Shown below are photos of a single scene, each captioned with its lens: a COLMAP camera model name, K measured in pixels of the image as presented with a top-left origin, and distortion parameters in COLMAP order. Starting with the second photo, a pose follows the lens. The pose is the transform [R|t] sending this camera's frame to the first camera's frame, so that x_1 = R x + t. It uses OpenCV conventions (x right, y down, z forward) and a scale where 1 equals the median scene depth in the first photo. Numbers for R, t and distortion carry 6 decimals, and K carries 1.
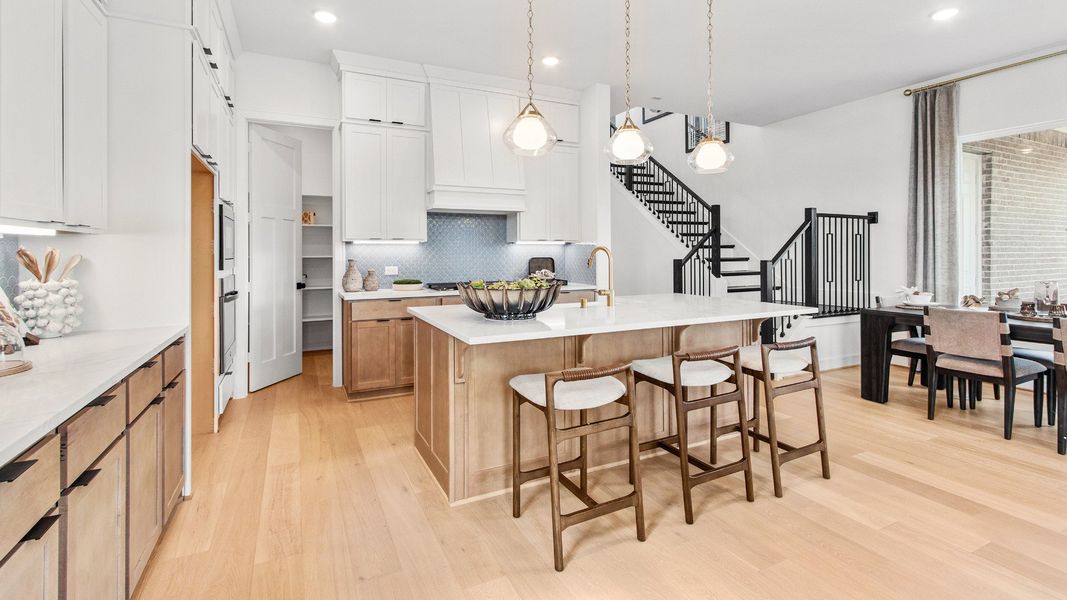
lens RADIAL K [[481.2, 0, 533.2], [0, 481.2, 251.2], [0, 0, 1]] dist [-0.001340, -0.000118]
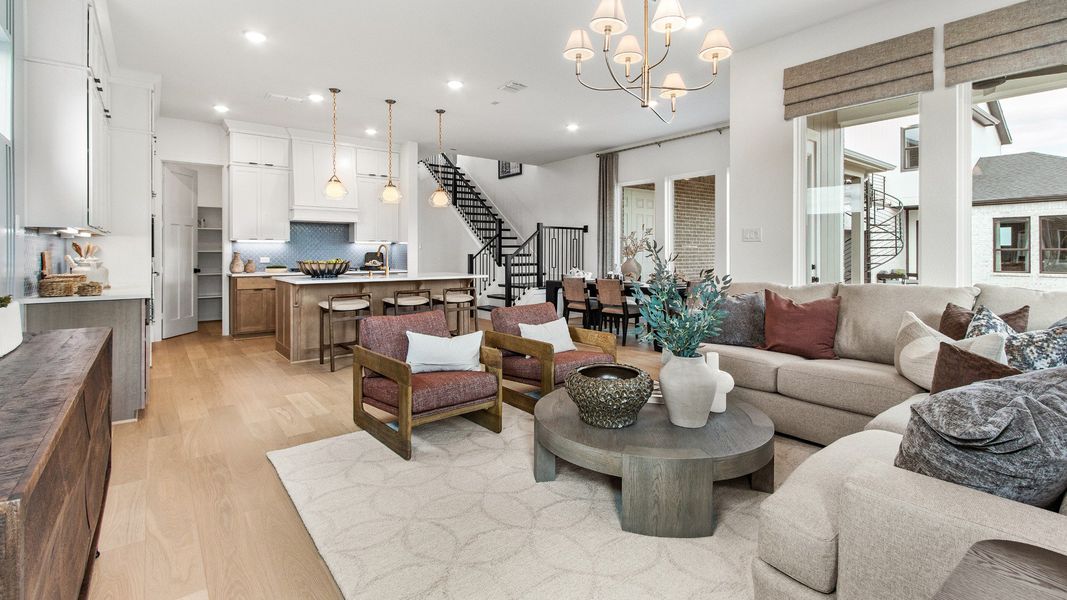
lens RADIAL K [[488.8, 0, 537.2], [0, 488.8, 254.8], [0, 0, 1]] dist [0.003781, 0.000568]
pose [[0.978538, 0.002611, 0.206049, 0.226629], [-0.003334, 0.999989, 0.003160, 0.015690], [-0.206038, -0.003780, 0.978537, -0.683569]]
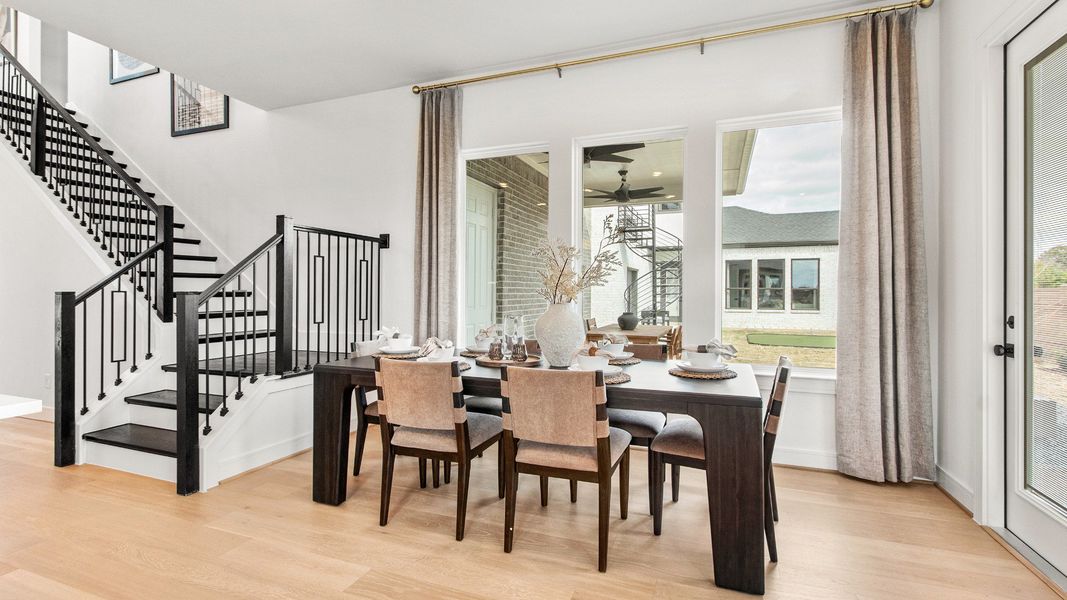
lens RADIAL K [[484.6, 0, 531.6], [0, 484.6, 290.5], [0, 0, 1]] dist [0.001195, 0.000203]
pose [[0.734794, 0.007515, 0.678249, 0.382302], [-0.006439, 0.999971, -0.004105, 0.017084], [-0.678260, -0.001351, 0.734821, 0.267025]]
